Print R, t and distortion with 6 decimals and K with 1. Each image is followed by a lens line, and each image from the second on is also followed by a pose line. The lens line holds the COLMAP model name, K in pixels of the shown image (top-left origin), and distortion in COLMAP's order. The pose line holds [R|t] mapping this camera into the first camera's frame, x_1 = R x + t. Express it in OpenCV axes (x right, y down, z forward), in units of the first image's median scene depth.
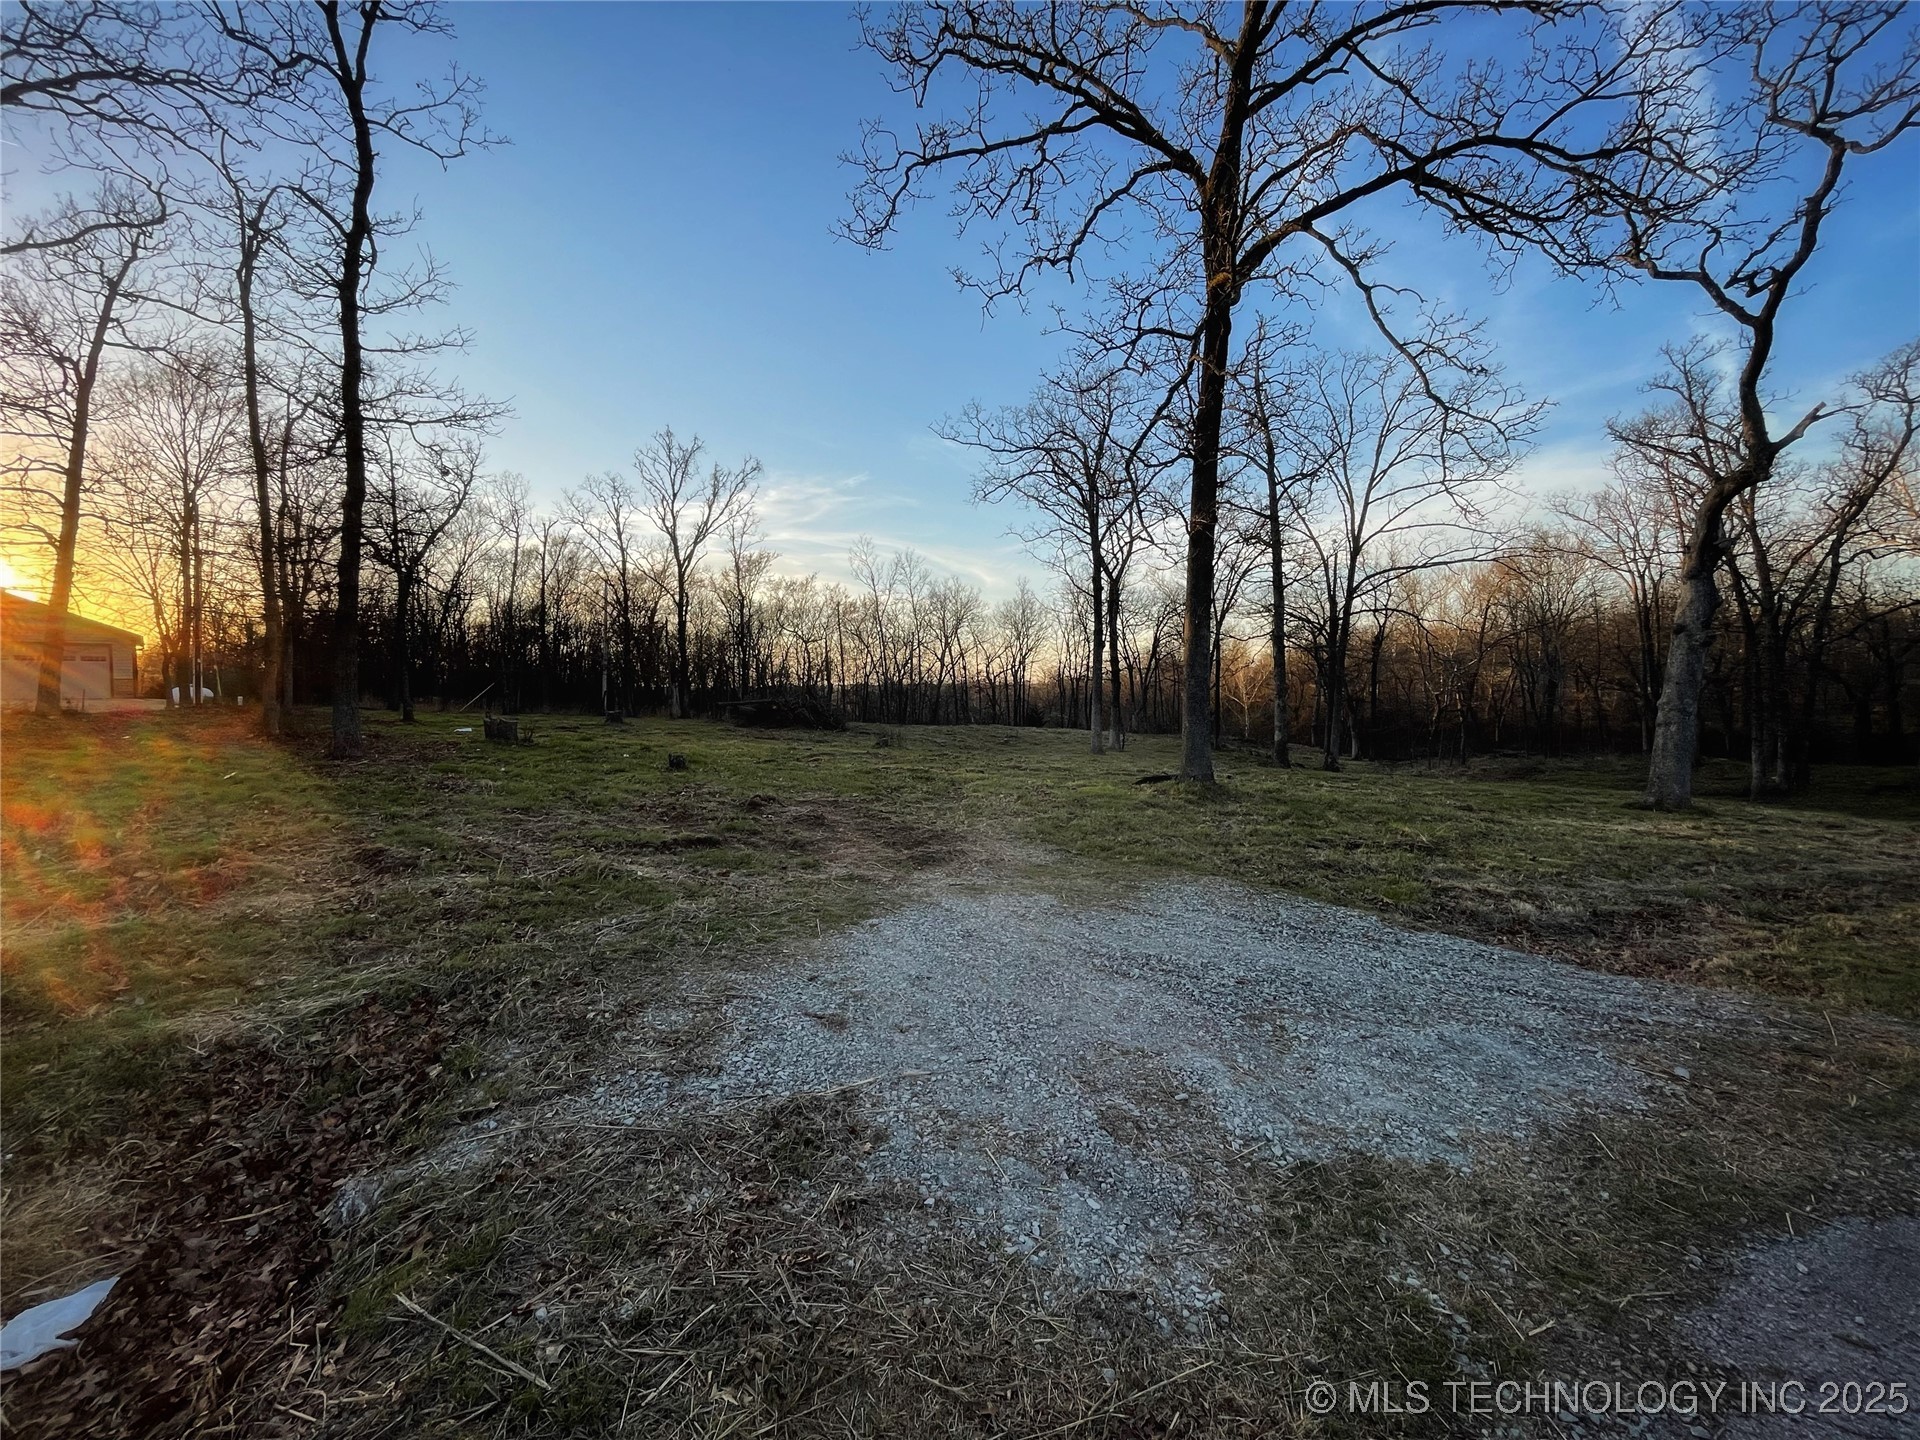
lens RADIAL K [[774.2, 0, 958.2], [0, 774.2, 716.4], [0, 0, 1]] dist [-0.006376, 0.000688]
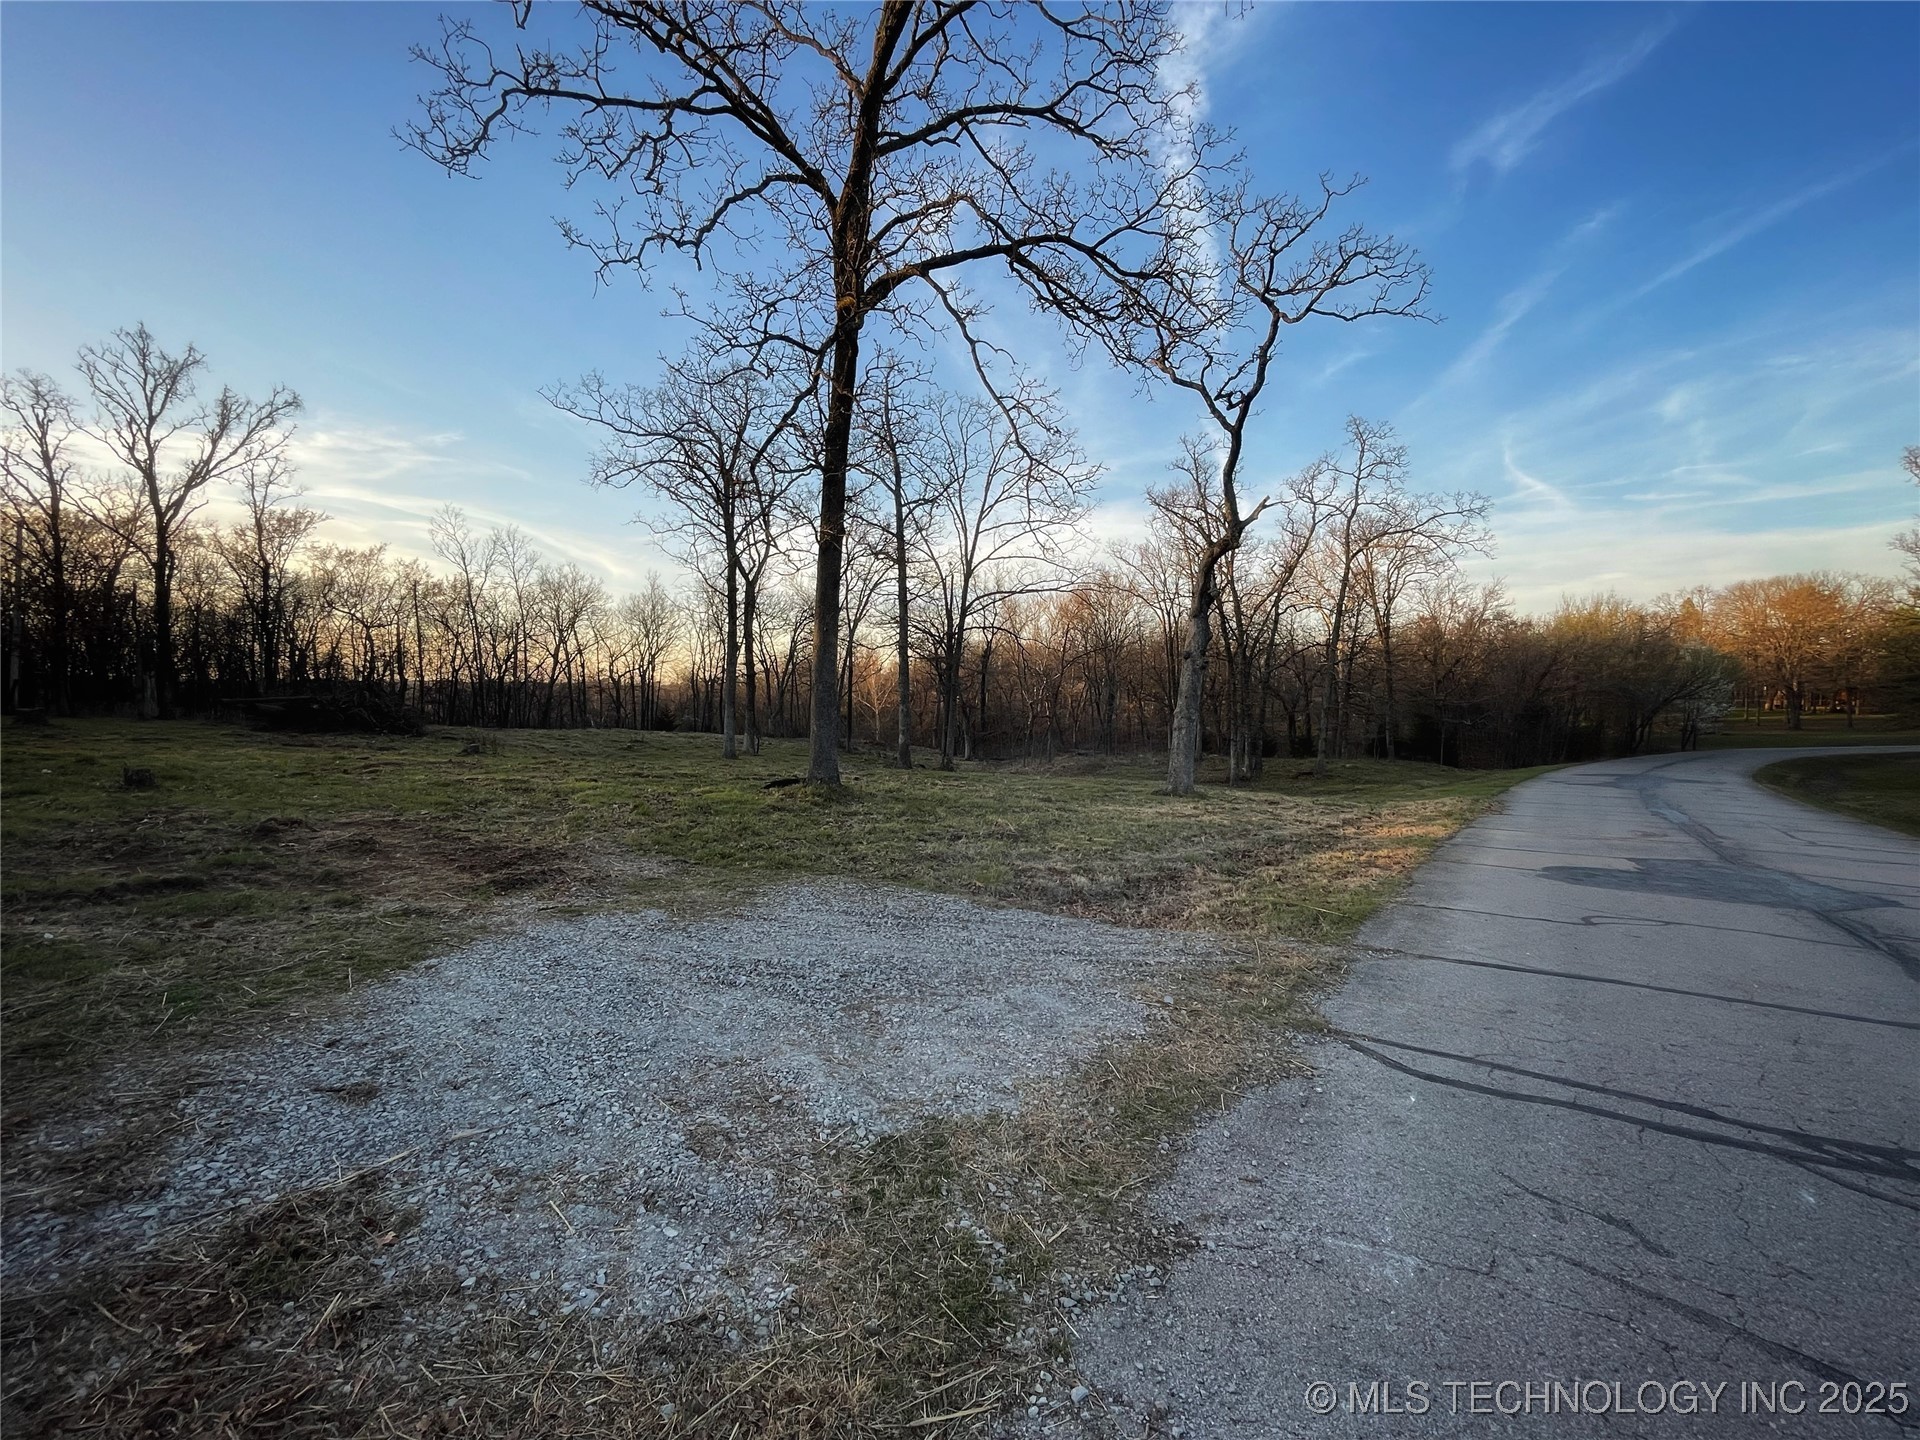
lens RADIAL K [[774.2, 0, 953.6], [0, 774.2, 716.8], [0, 0, 1]] dist [-0.006376, 0.000688]
pose [[0.899632, 0.008056, 0.436575, 0.017629], [-0.006217, 0.999965, -0.005642, -0.000584], [-0.436605, 0.002361, 0.899650, -0.003139]]
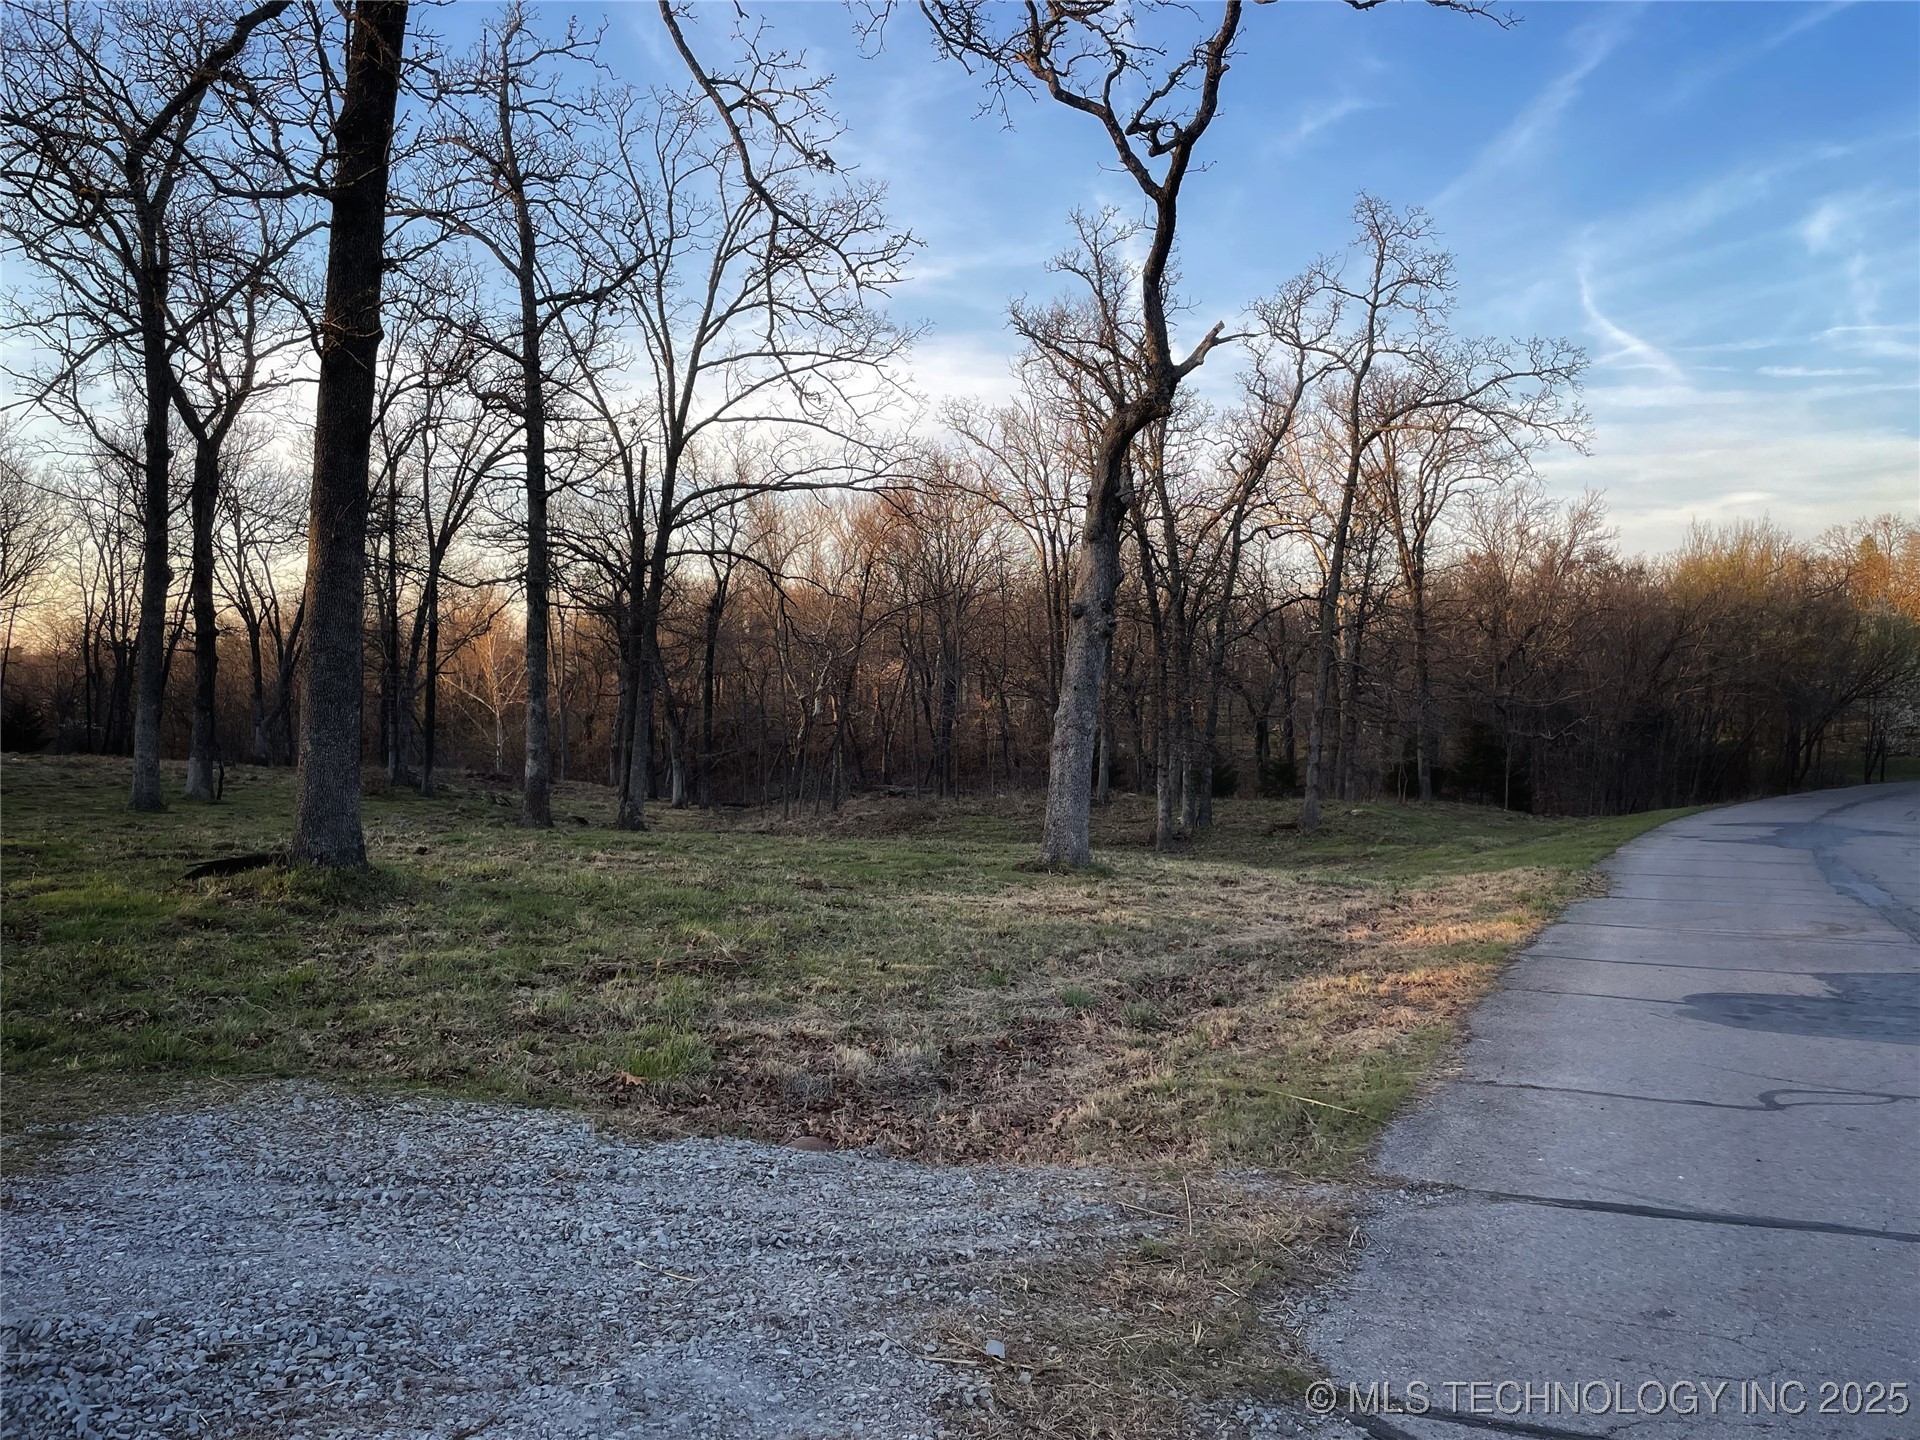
lens RADIAL K [[1427.0, 0, 963.1], [0, 1427.0, 703.2], [0, 0, 1]] dist [0.082989, -0.105664]
pose [[0.791699, 0.019618, 0.610596, 0.090076], [-0.007828, 0.999728, -0.021971, -0.000741], [-0.610861, 0.012614, 0.791637, 0.052746]]
